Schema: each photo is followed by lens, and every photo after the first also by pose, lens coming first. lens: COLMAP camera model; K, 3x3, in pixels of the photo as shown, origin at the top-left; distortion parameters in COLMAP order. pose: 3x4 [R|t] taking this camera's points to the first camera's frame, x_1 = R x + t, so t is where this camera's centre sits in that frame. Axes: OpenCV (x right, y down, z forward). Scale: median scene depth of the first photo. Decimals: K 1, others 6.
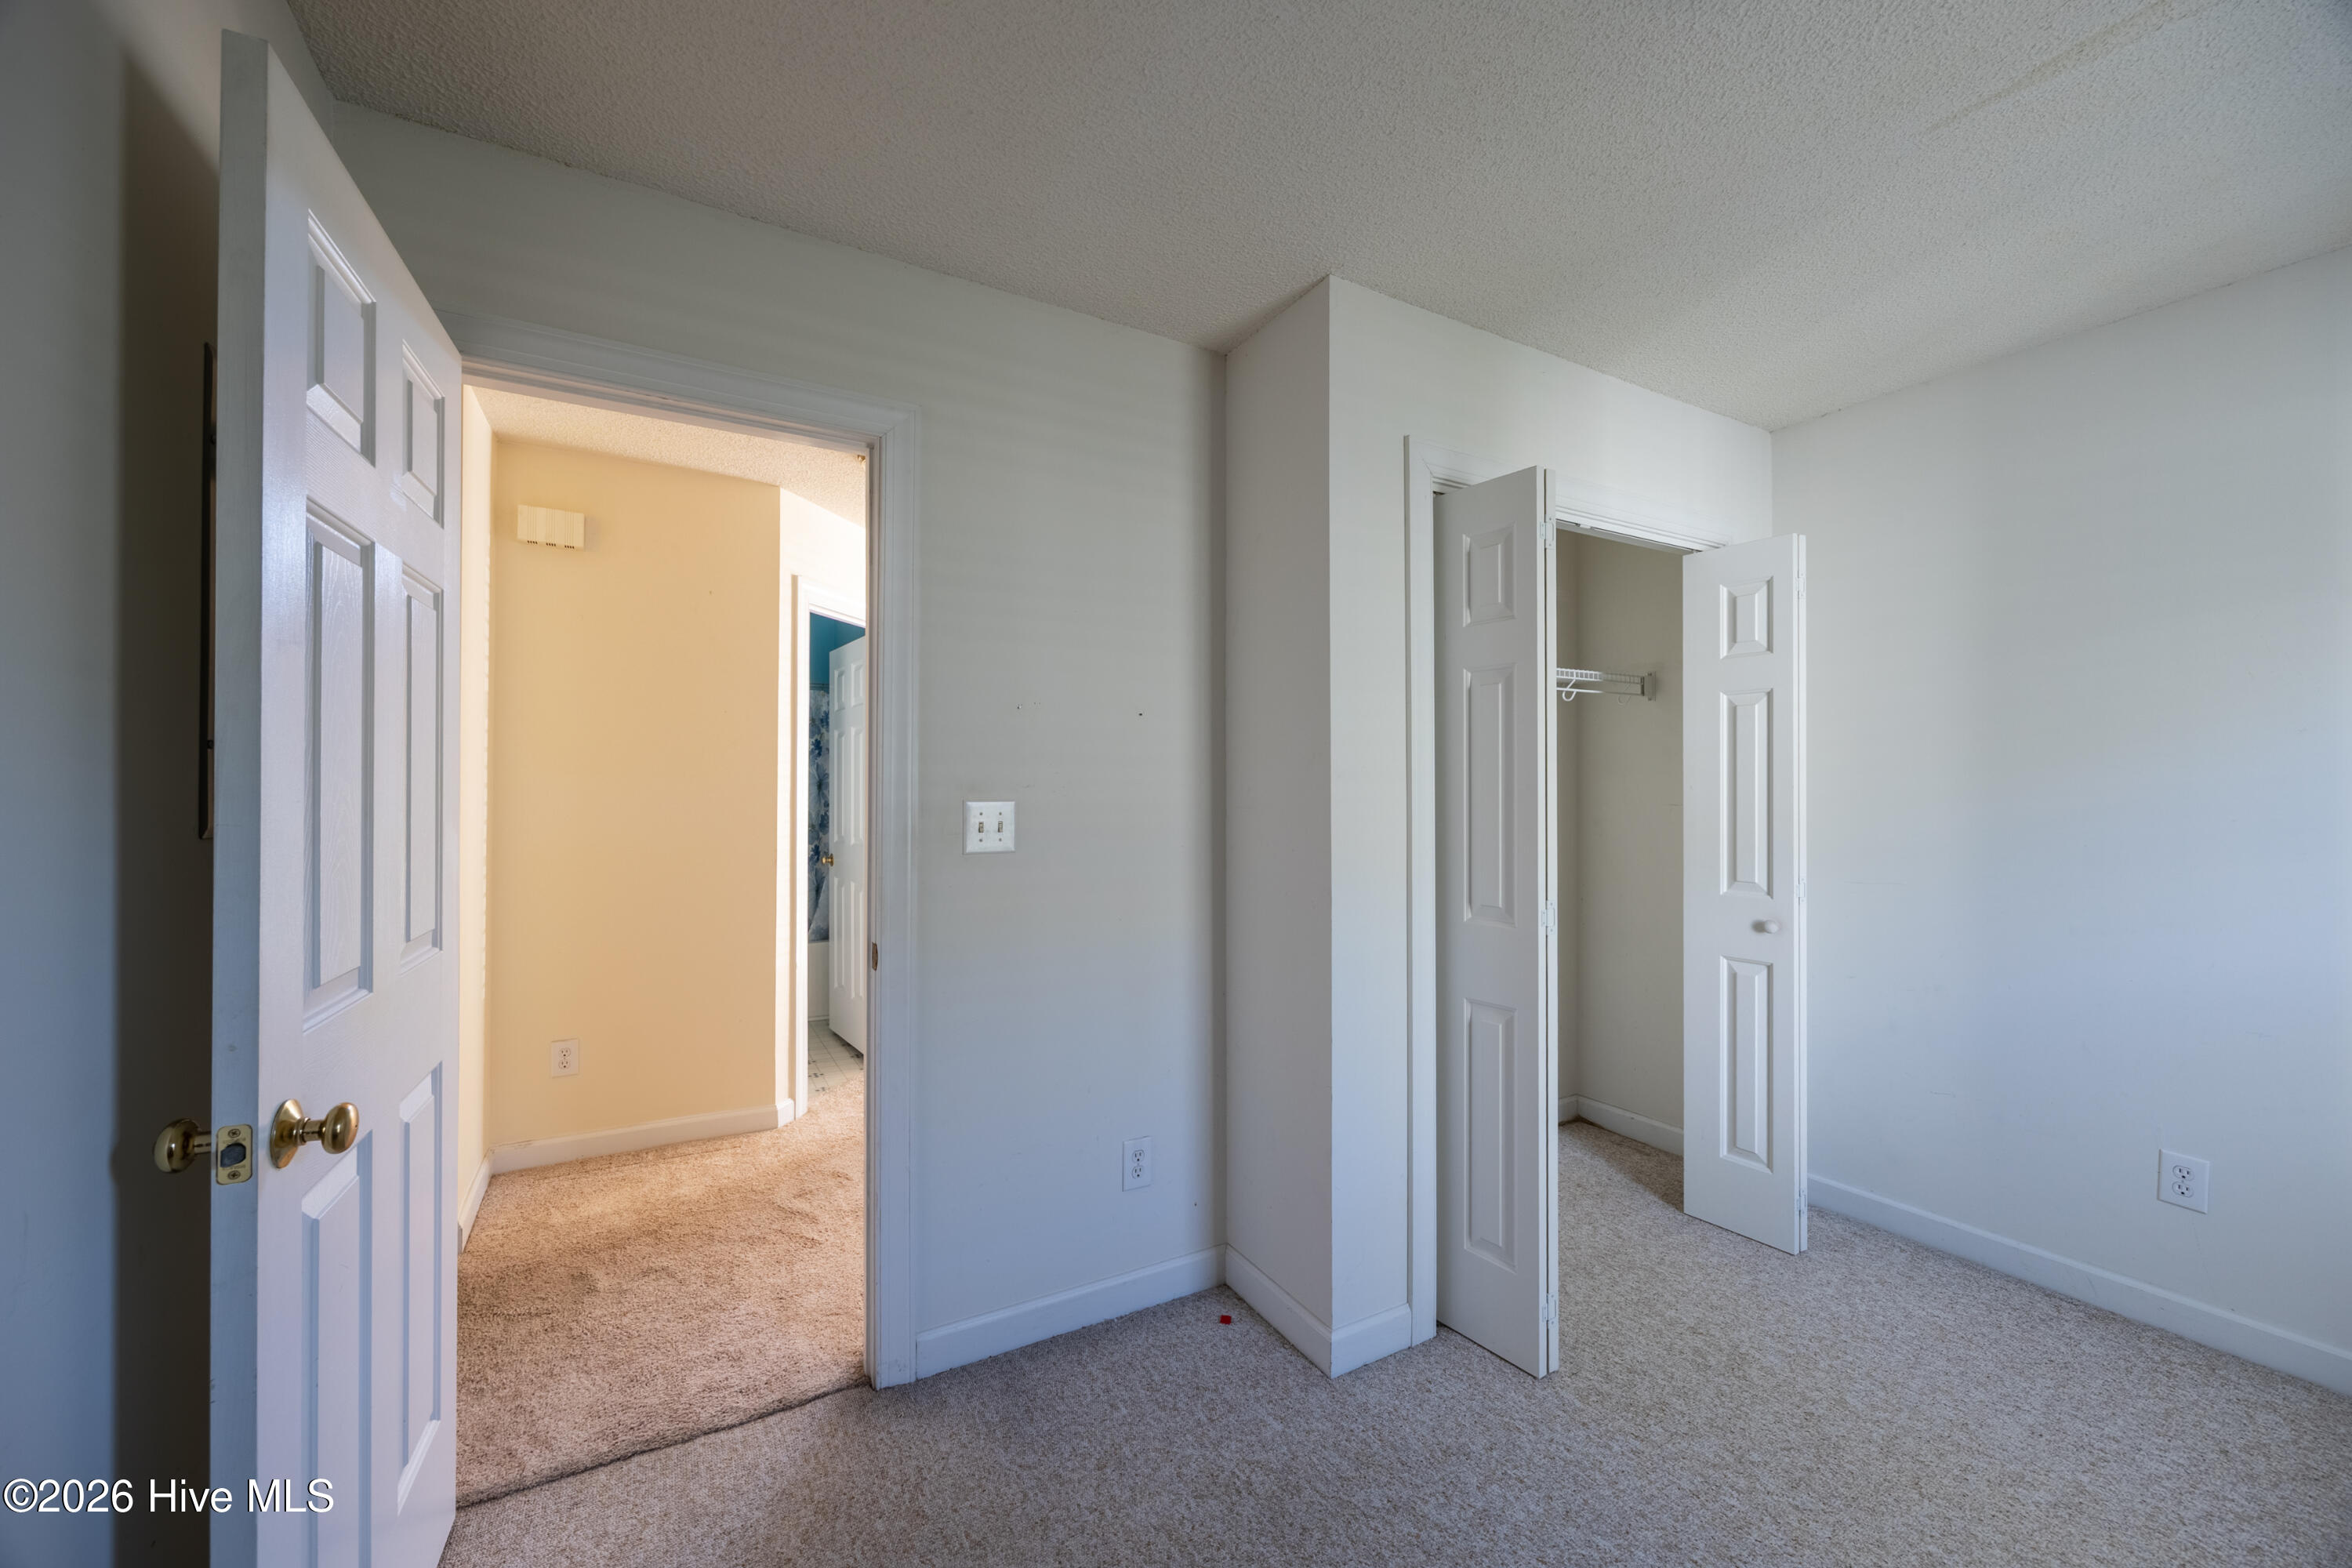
lens RADIAL K [[916.3, 0, 1176.0], [0, 916.3, 784.0], [0, 0, 1]] dist [-0.000391, -0.000021]
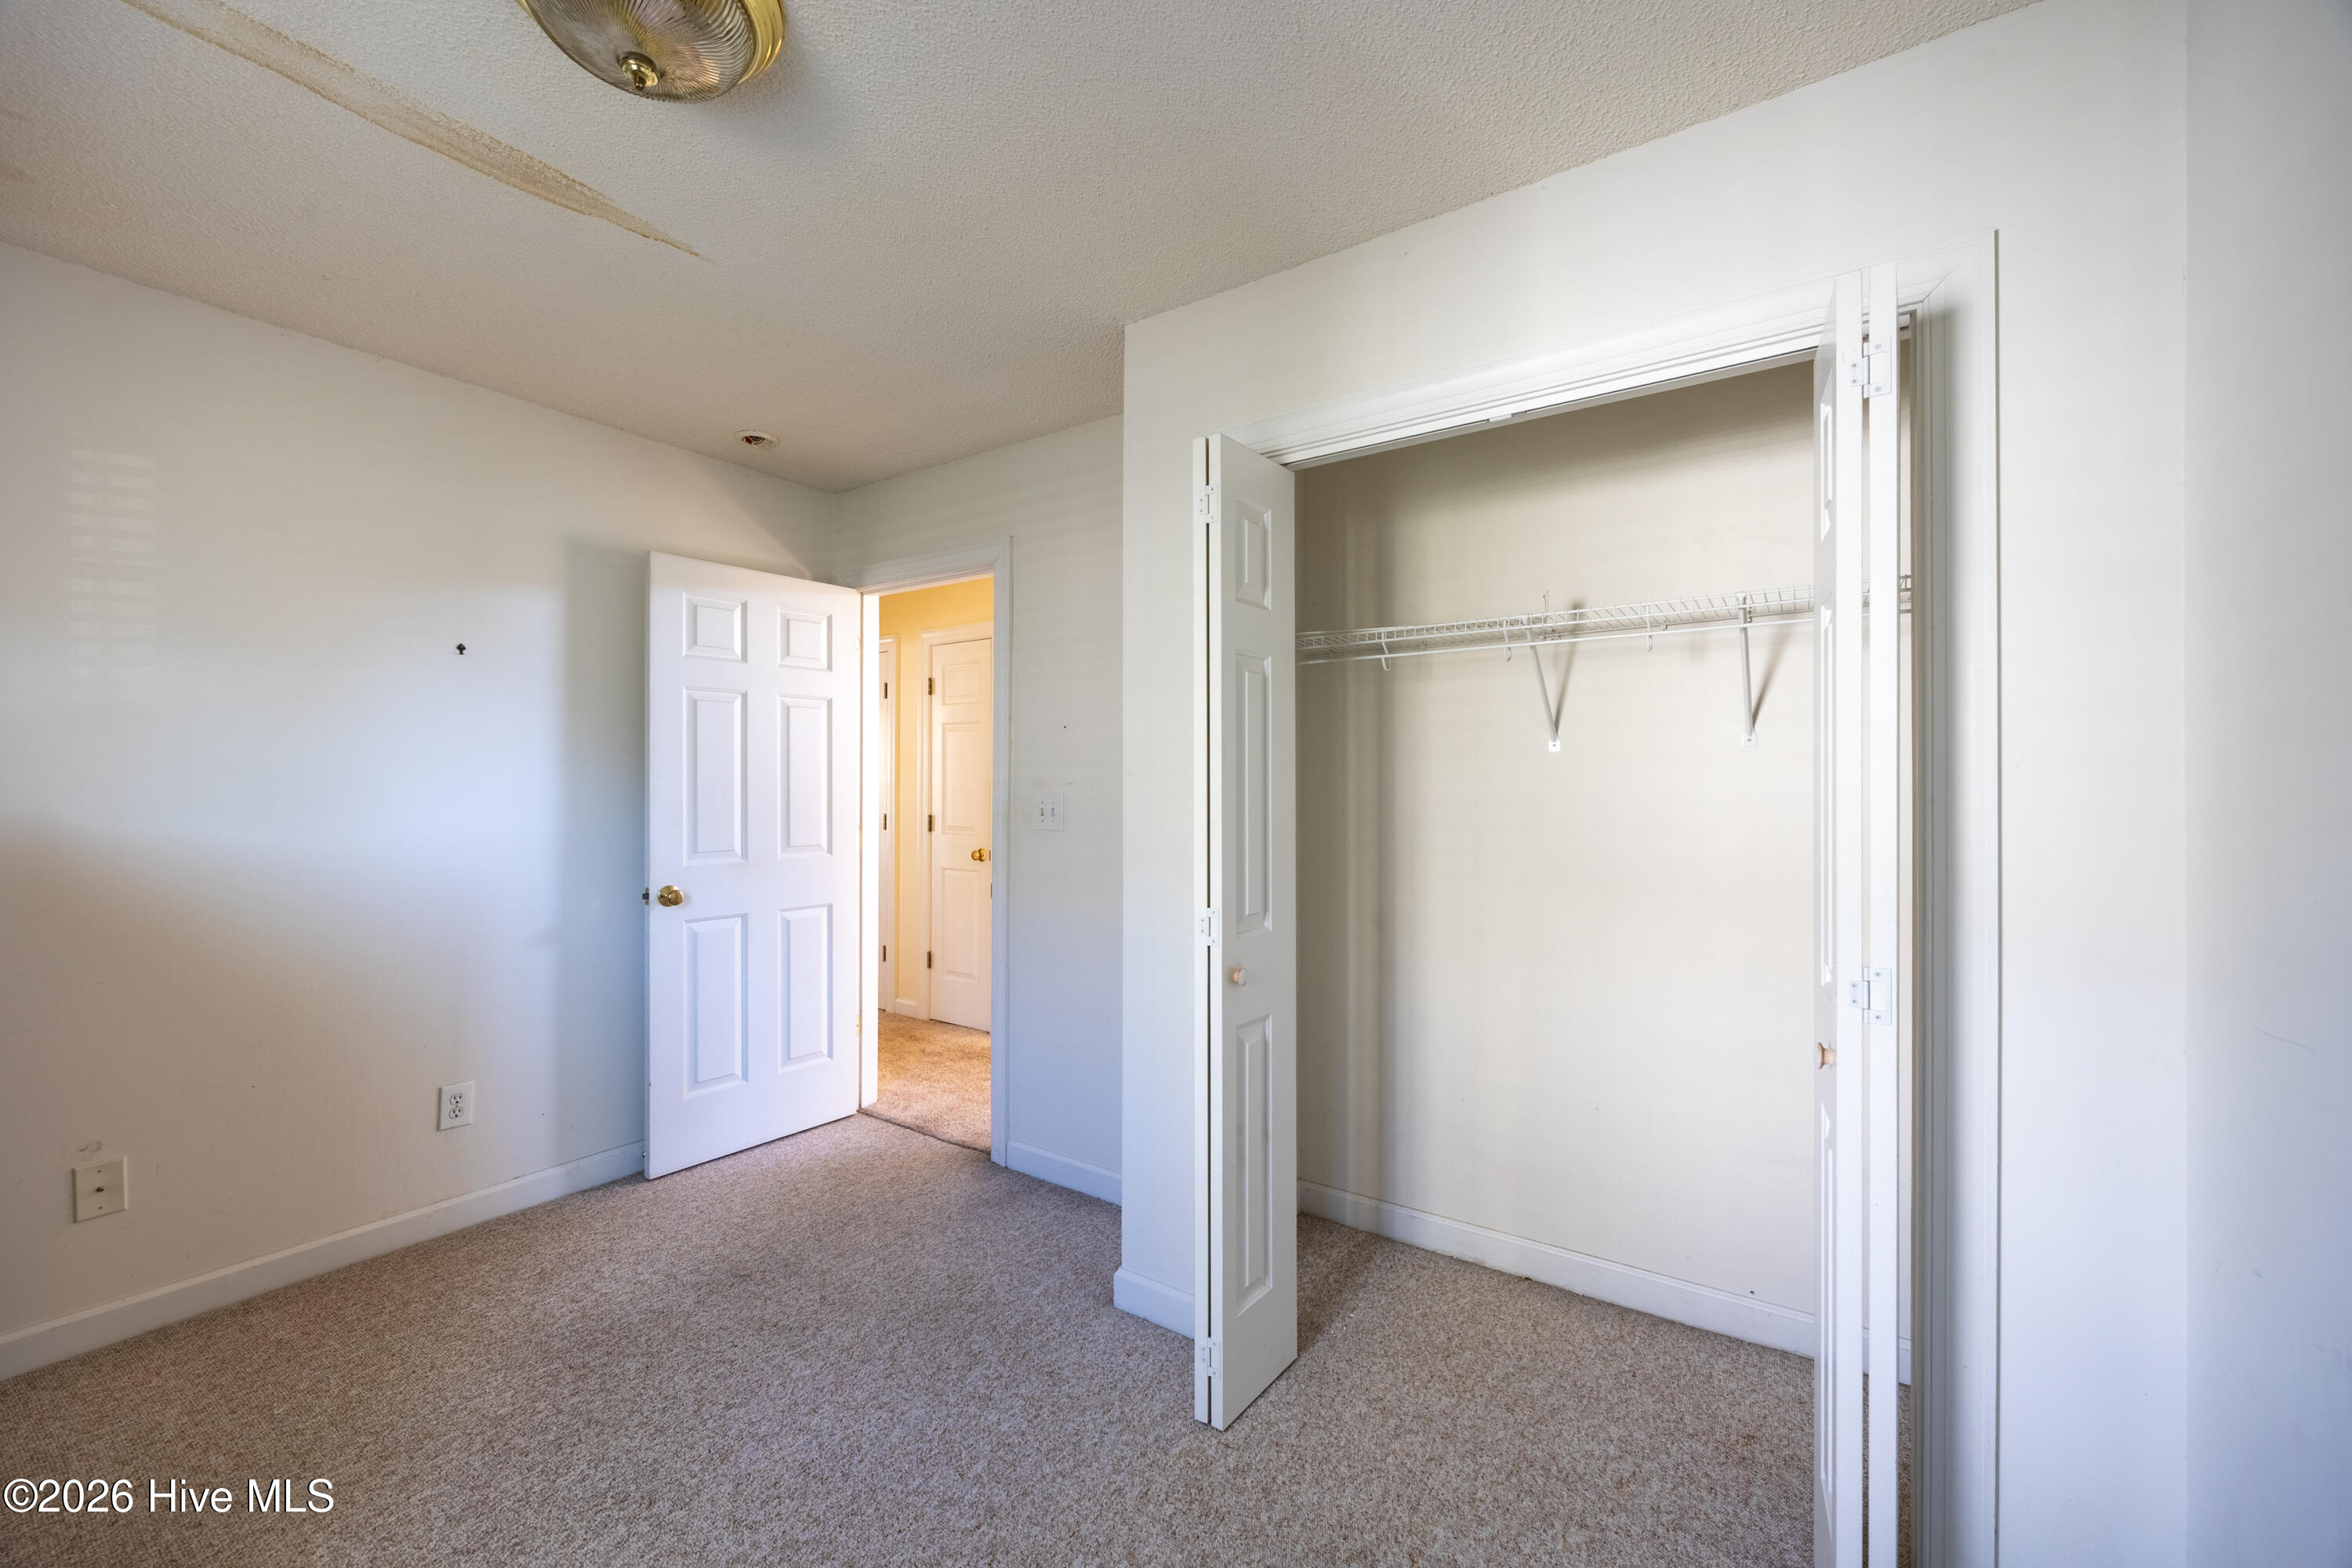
lens RADIAL K [[916.3, 0, 1176.0], [0, 916.3, 784.0], [0, 0, 1]] dist [-0.000391, -0.000021]
pose [[0.431633, -0.008638, -0.902008, 1.415301], [-0.000790, 0.999950, -0.009954, 0.021159], [0.902049, 0.005009, 0.431604, 0.669291]]
